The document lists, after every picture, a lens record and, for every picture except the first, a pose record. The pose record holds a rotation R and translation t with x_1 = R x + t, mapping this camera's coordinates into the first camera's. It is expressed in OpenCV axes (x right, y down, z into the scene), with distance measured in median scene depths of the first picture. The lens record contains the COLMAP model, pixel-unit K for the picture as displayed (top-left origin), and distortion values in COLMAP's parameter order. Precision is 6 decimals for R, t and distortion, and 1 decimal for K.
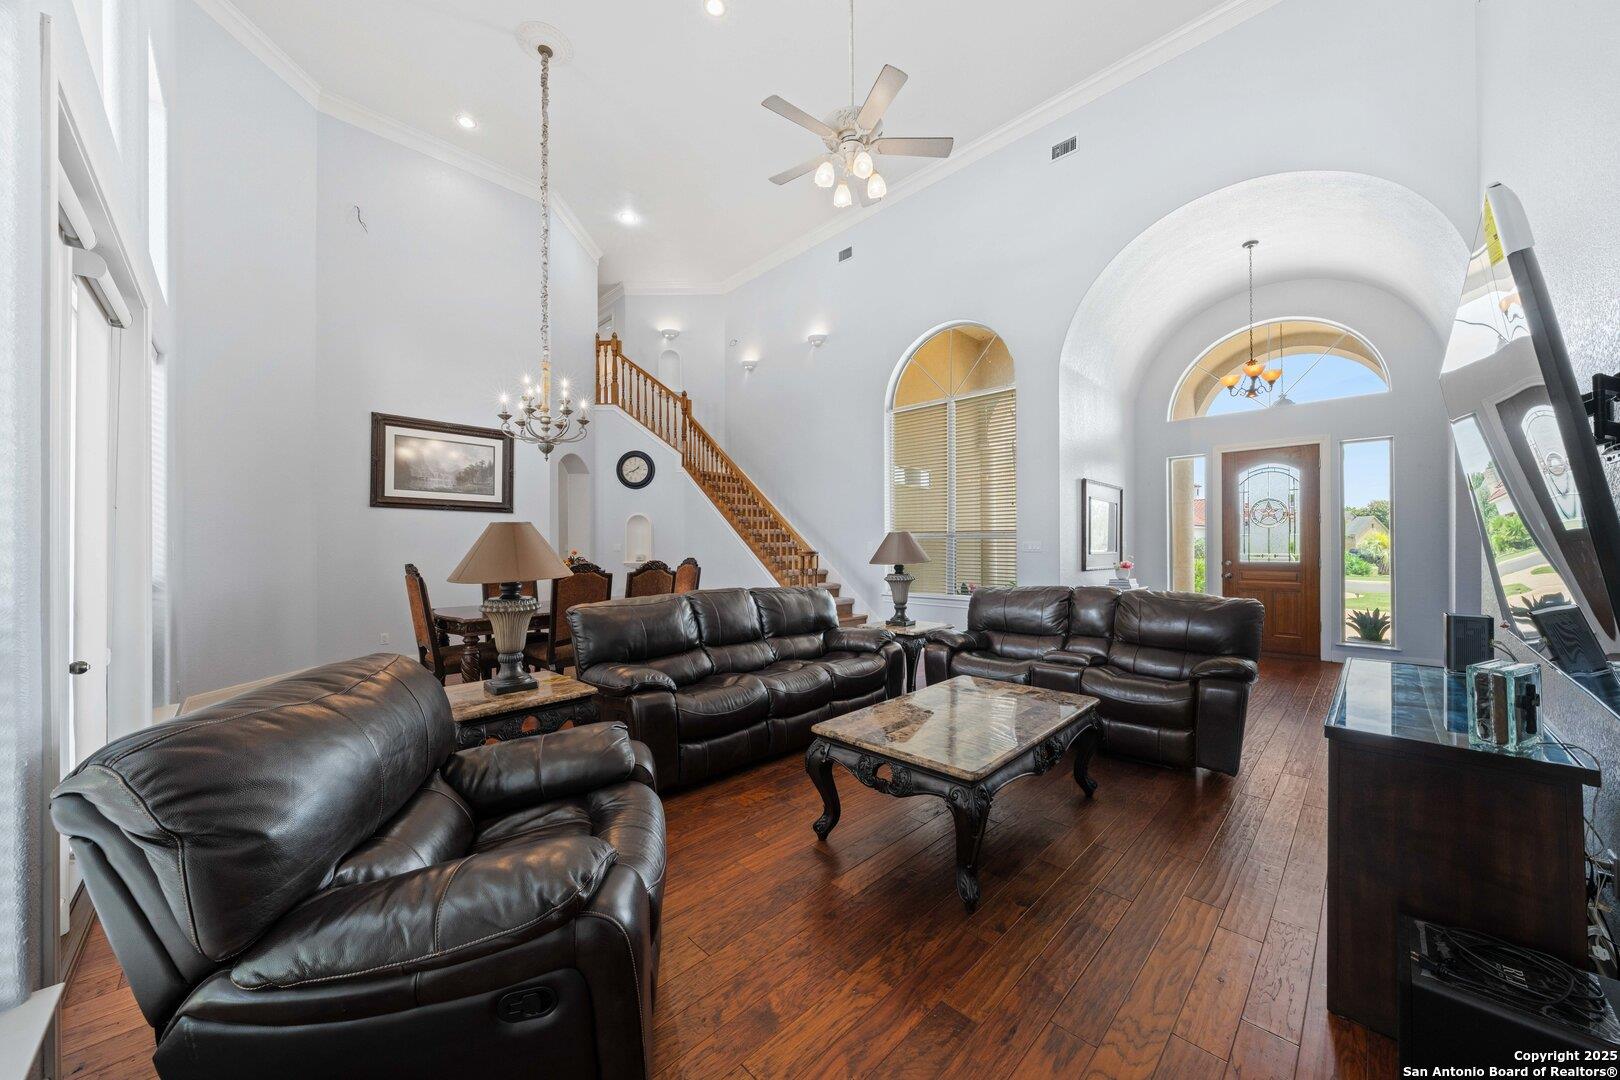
lens RADIAL K [[568.1, 0, 814.8], [0, 568.1, 548.7], [0, 0, 1]] dist [-0.002704, -0.000150]
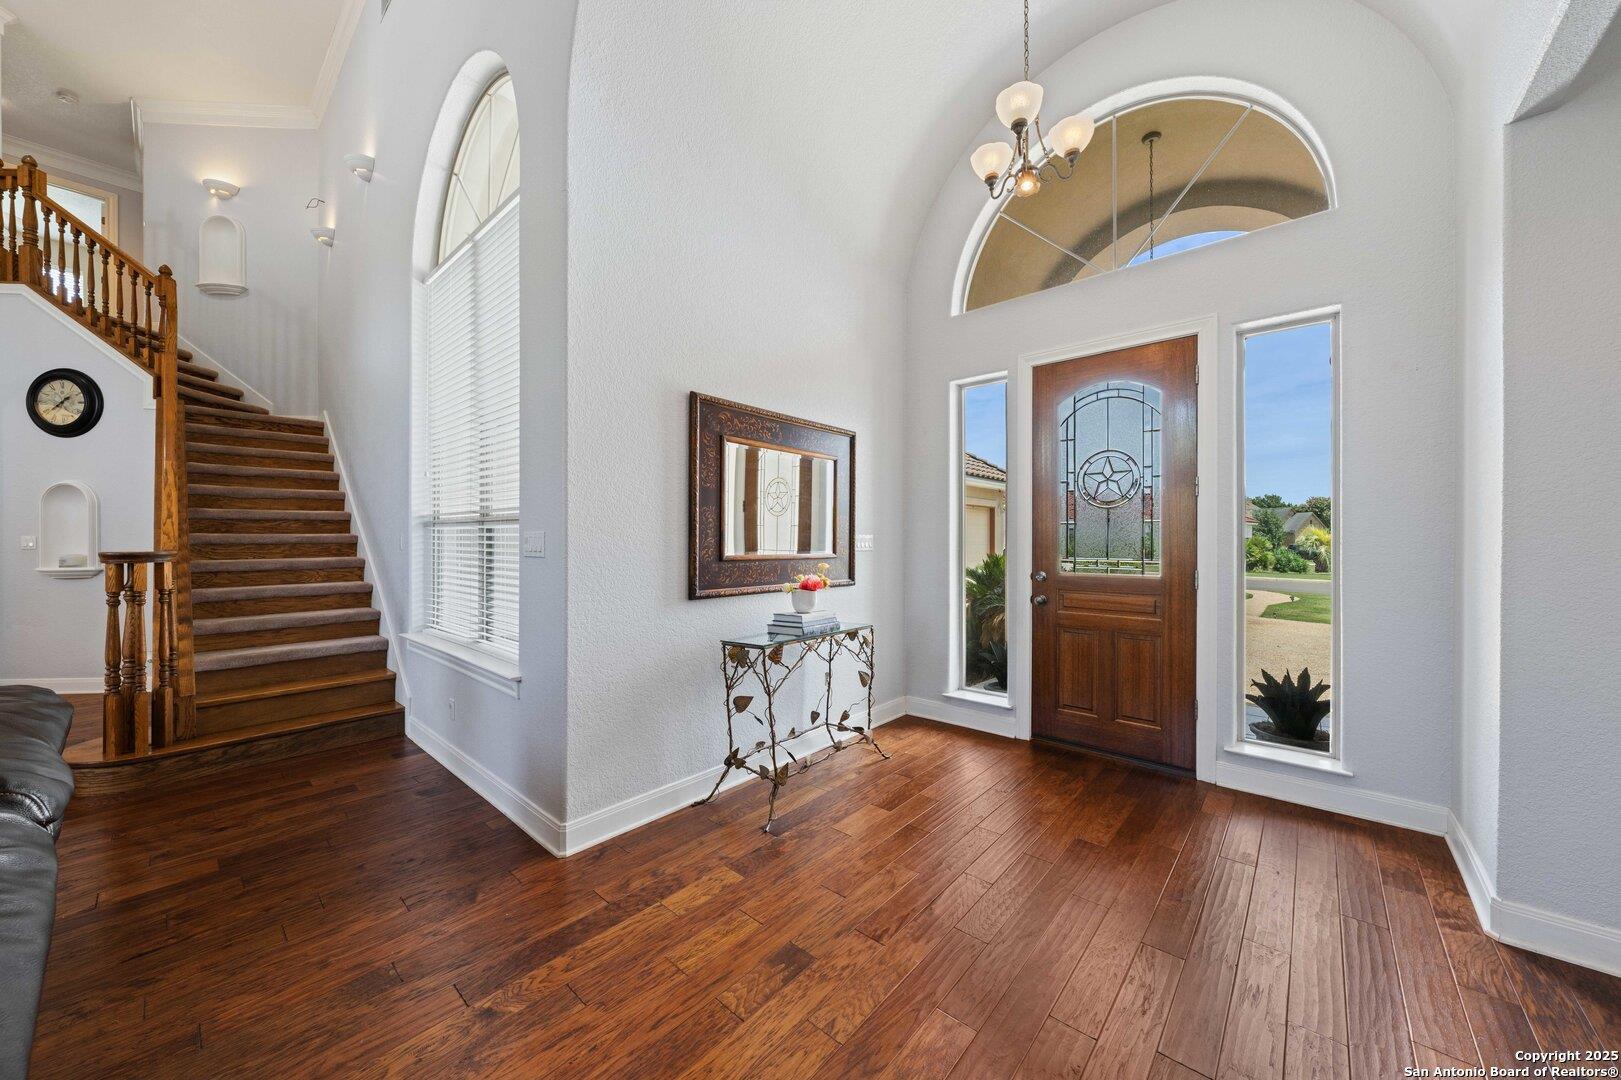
lens RADIAL K [[568.2, 0, 831.3], [0, 568.2, 540.9], [0, 0, 1]] dist [0.000067, 0.000033]
pose [[0.997082, 0.002757, 0.076294, 0.478301], [-0.002585, 0.999994, -0.002359, -0.005386], [-0.076300, 0.002155, 0.997083, 0.475174]]
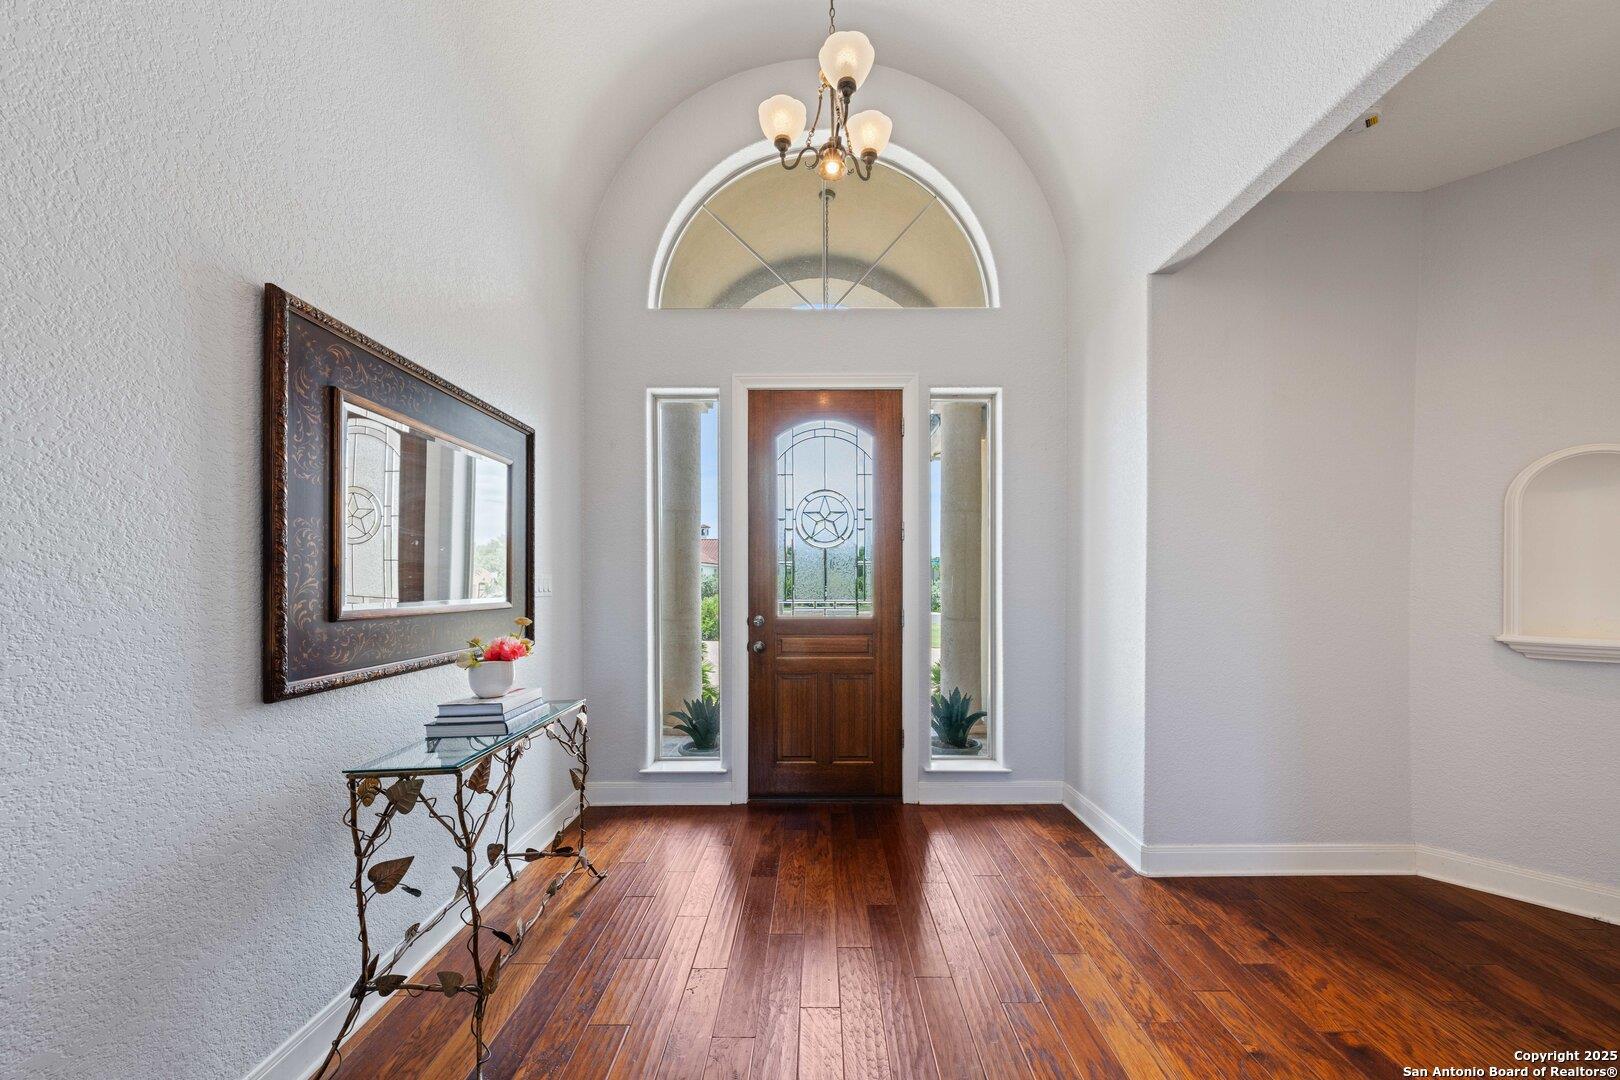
lens RADIAL K [[573.3, 0, 810.1], [0, 573.3, 583.9], [0, 0, 1]] dist [-0.000629, -0.000078]
pose [[0.713518, -0.001829, 0.700635, 0.406293], [0.002351, 0.999997, 0.000216, -0.005693], [-0.700633, 0.001493, 0.713520, 0.603069]]
